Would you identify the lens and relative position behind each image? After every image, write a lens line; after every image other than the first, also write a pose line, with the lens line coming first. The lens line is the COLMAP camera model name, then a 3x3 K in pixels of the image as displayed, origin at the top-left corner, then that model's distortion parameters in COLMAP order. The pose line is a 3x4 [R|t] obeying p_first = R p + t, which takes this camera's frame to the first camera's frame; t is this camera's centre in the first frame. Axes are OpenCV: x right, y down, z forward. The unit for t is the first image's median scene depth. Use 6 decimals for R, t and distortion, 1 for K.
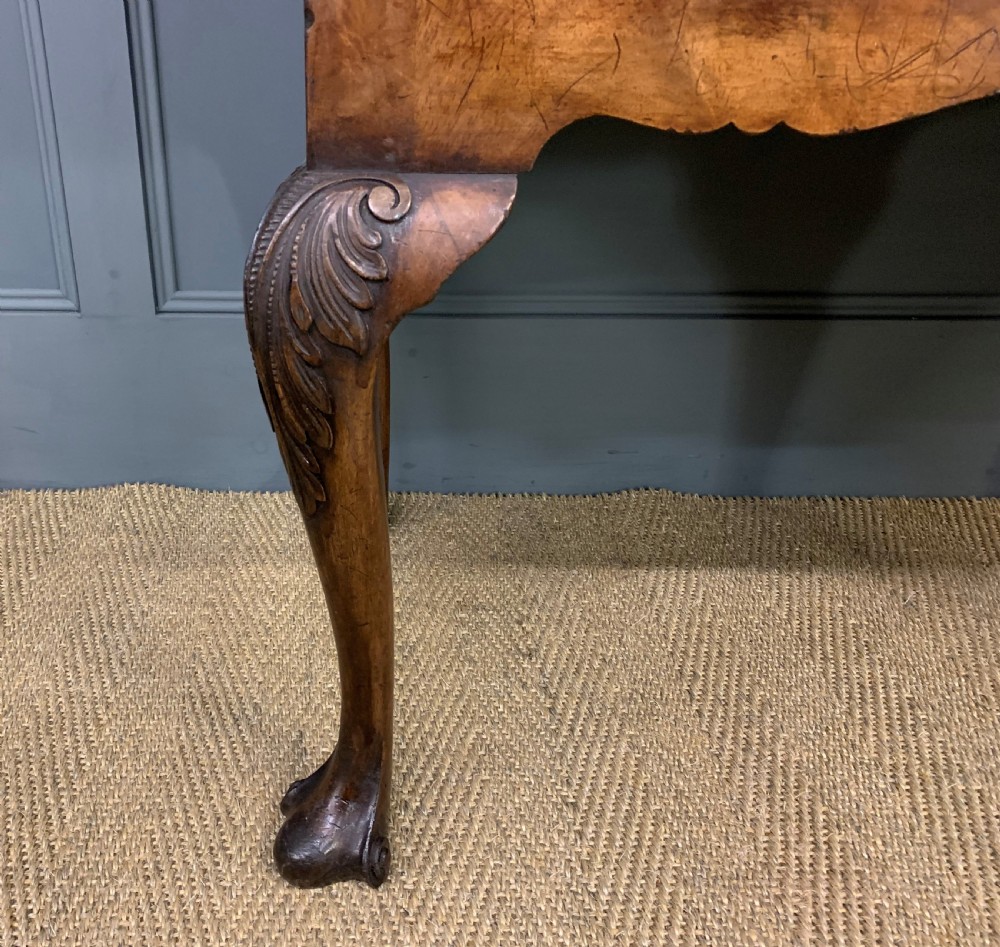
lens RADIAL K [[973.3, 0, 367.4], [0, 973.3, 474.2], [0, 0, 1]] dist [0.018137, -0.010967]
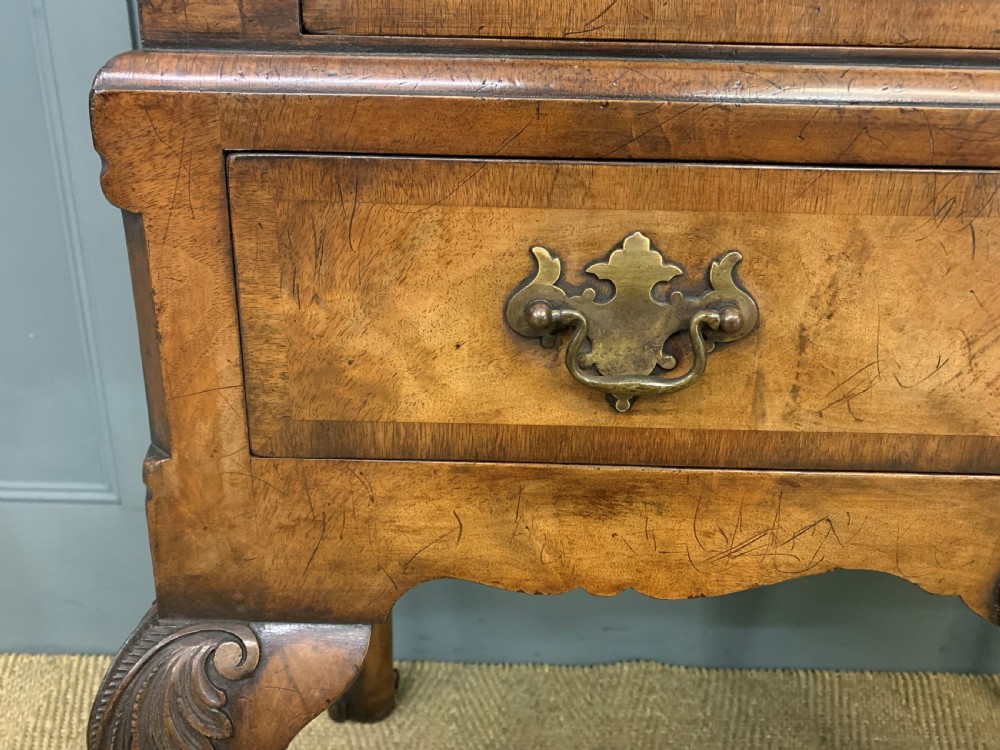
lens RADIAL K [[796.2, 0, 494.6], [0, 796.2, 375.5], [0, 0, 1]] dist [0.004624, -0.000565]
pose [[0.999781, 0.015238, 0.014368, 0.188222], [-0.013188, 0.990989, -0.133295, -0.323269], [-0.016269, 0.133076, 0.990972, 0.115404]]
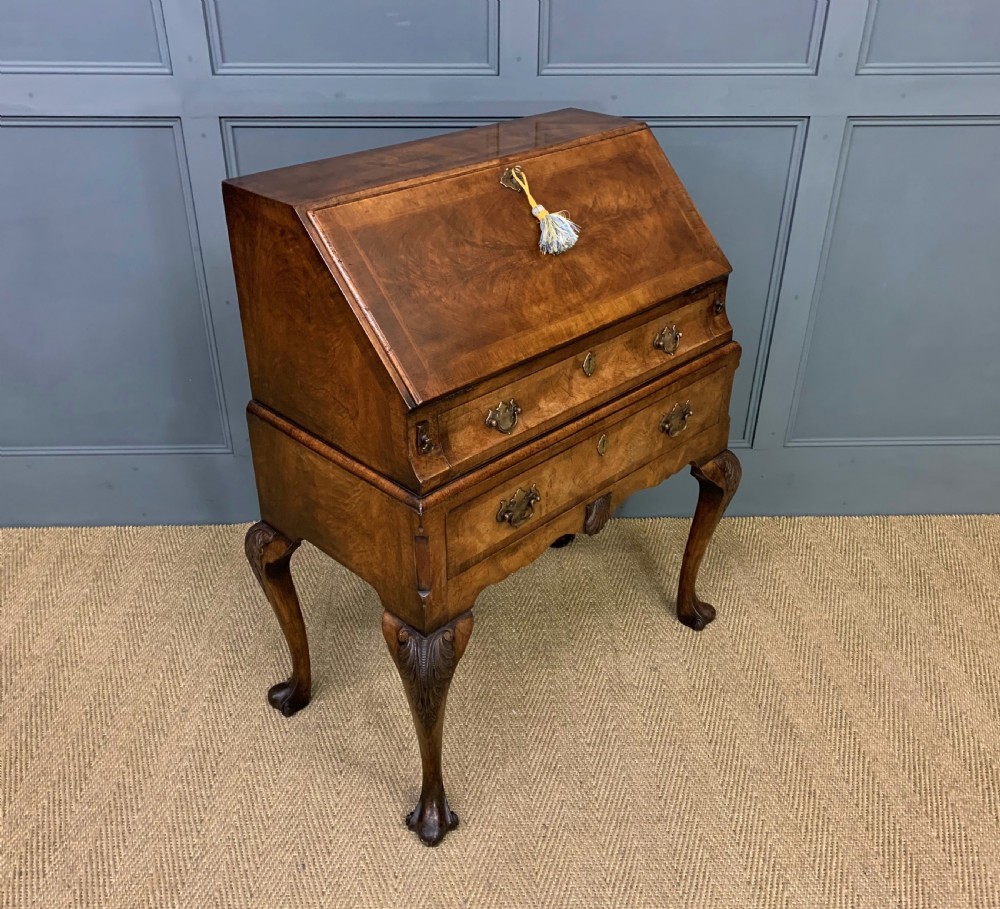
lens RADIAL K [[941.6, 0, 496.7], [0, 941.6, 466.0], [0, 0, 1]] dist [0.007867, 0.008703]
pose [[0.998355, -0.023786, 0.052174, 0.373306], [0.020106, 0.997348, 0.069953, -0.468292], [-0.053700, -0.068789, 0.996185, -2.176373]]
